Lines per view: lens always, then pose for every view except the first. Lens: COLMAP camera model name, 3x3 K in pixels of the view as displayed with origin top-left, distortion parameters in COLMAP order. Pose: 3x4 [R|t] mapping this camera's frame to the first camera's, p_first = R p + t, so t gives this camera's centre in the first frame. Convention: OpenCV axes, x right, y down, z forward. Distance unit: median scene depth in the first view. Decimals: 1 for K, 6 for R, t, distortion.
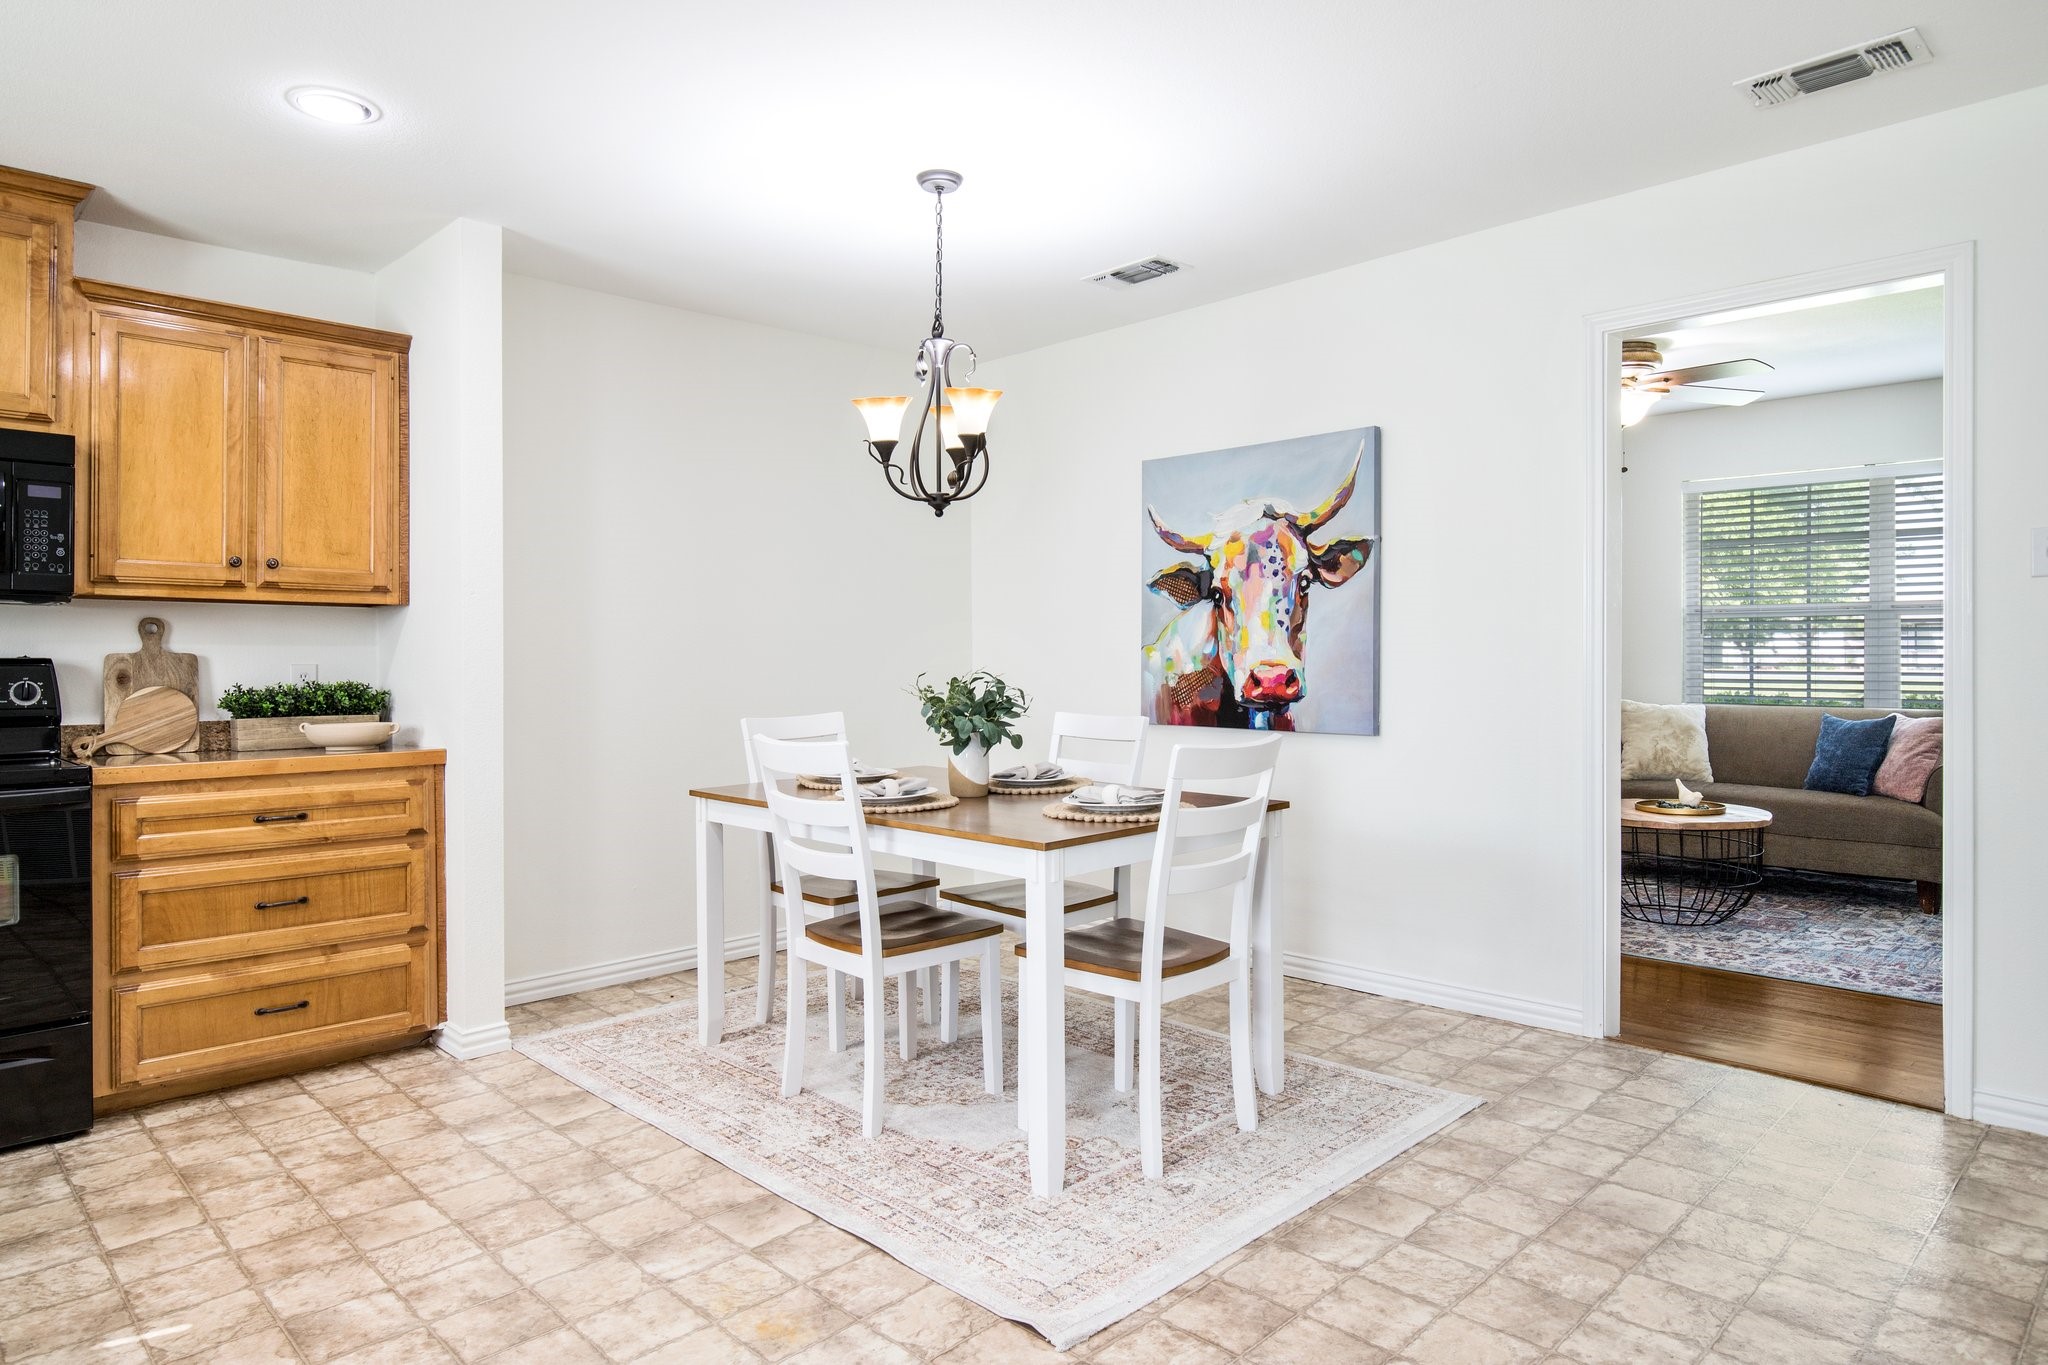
lens RADIAL K [[1203.3, 0, 1147.2], [0, 1203.3, 659.8], [0, 0, 1]] dist [-0.018727, 0.004813]
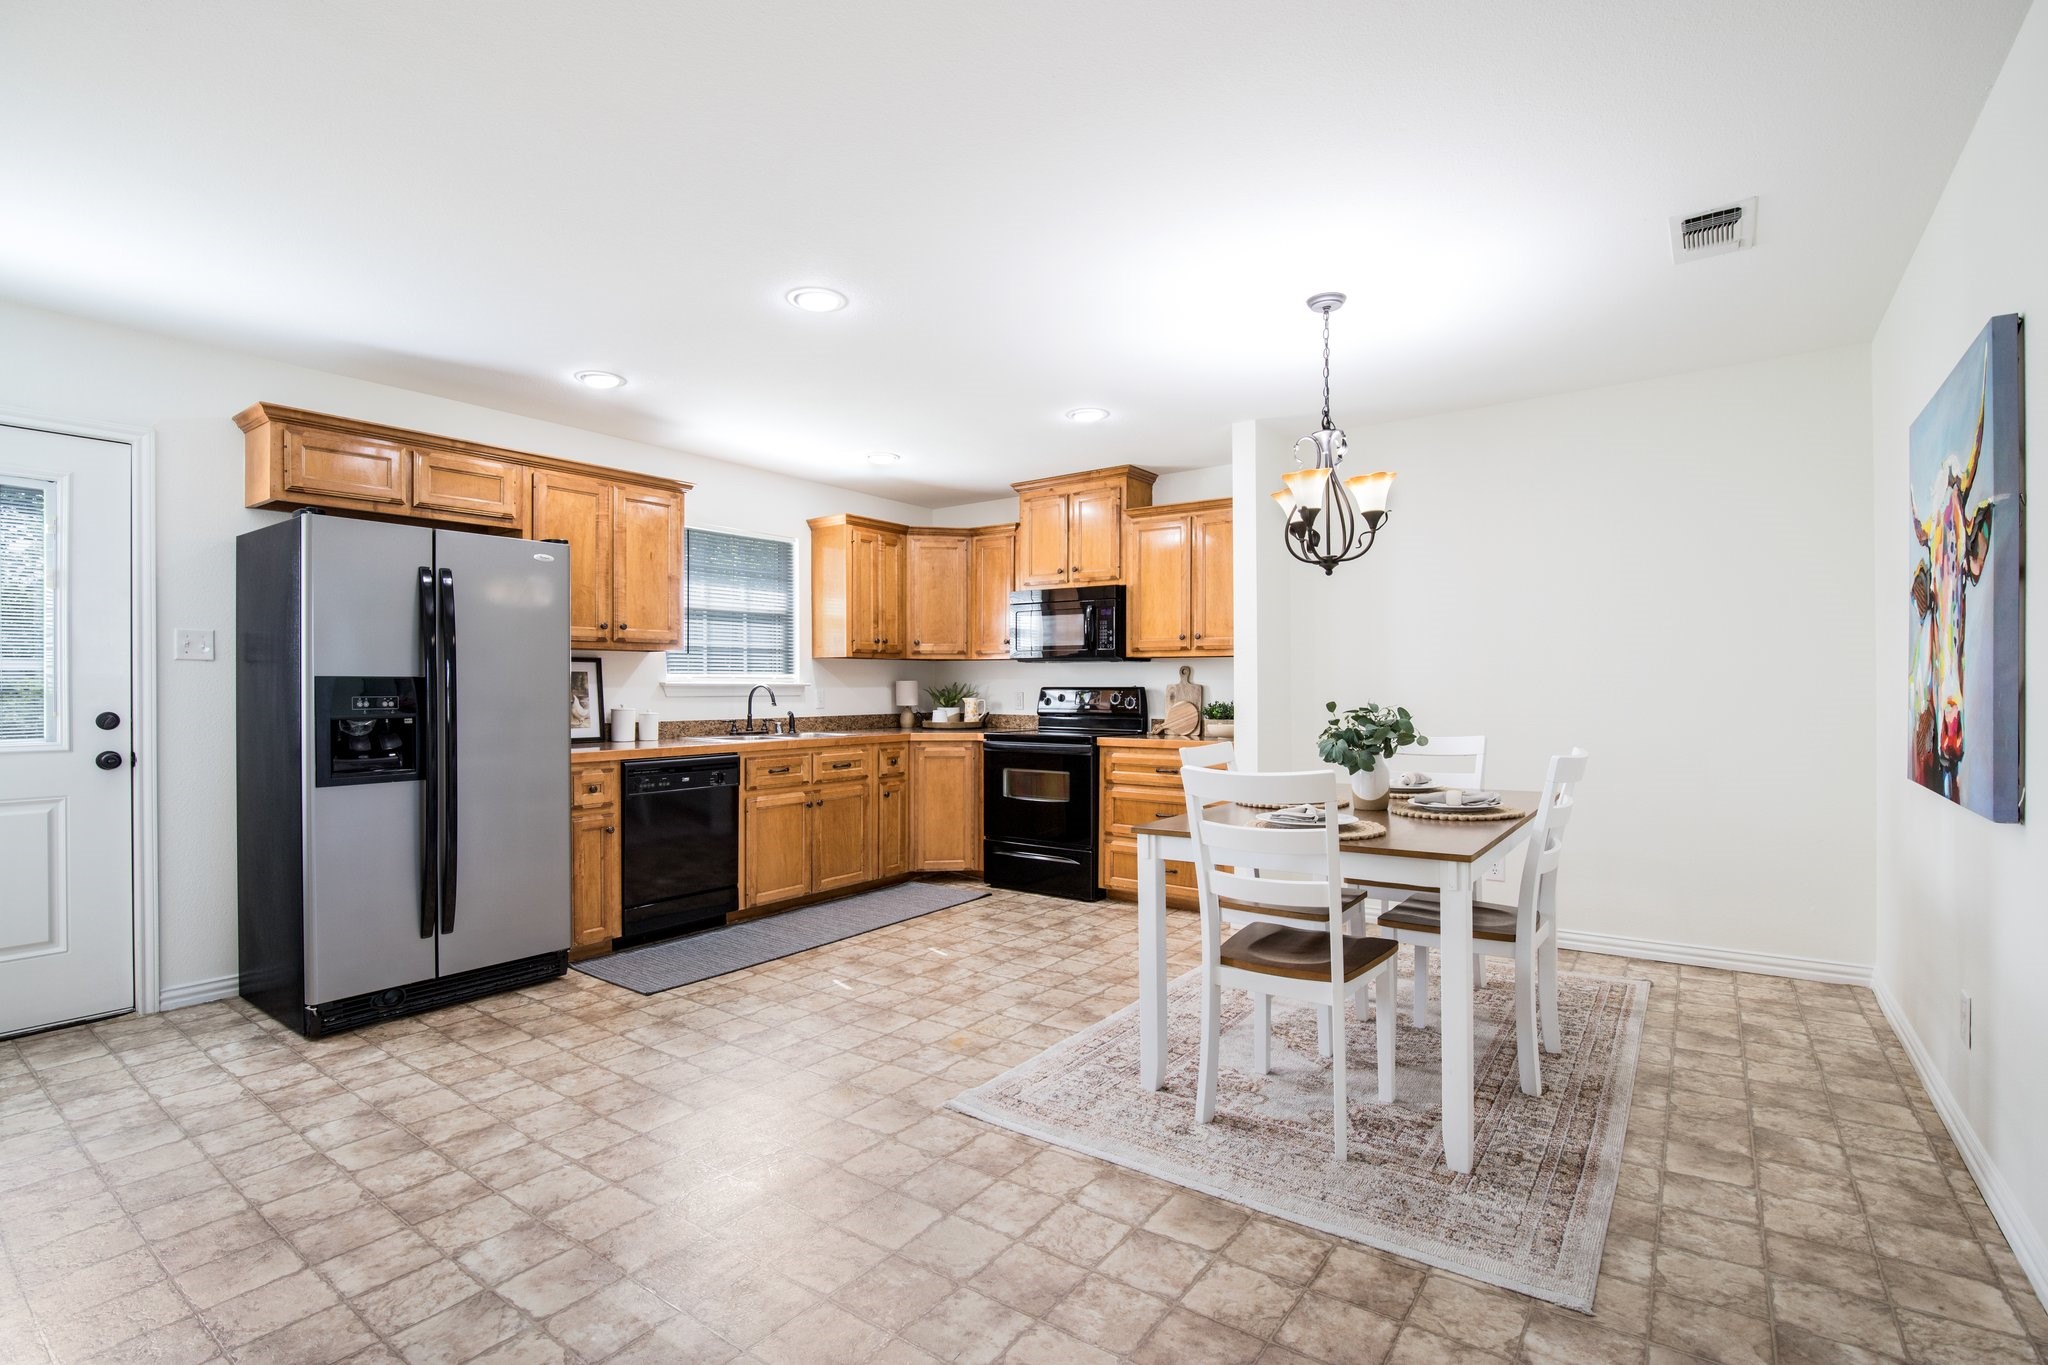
lens RADIAL K [[972.1, 0, 1014.6], [0, 972.1, 685.8], [0, 0, 1]] dist [-0.035406, 0.005201]
pose [[0.113144, 0.004343, -0.993569, 0.779381], [-0.001748, 0.999990, 0.004172, -0.010067], [0.993577, 0.001265, 0.113150, 0.573882]]
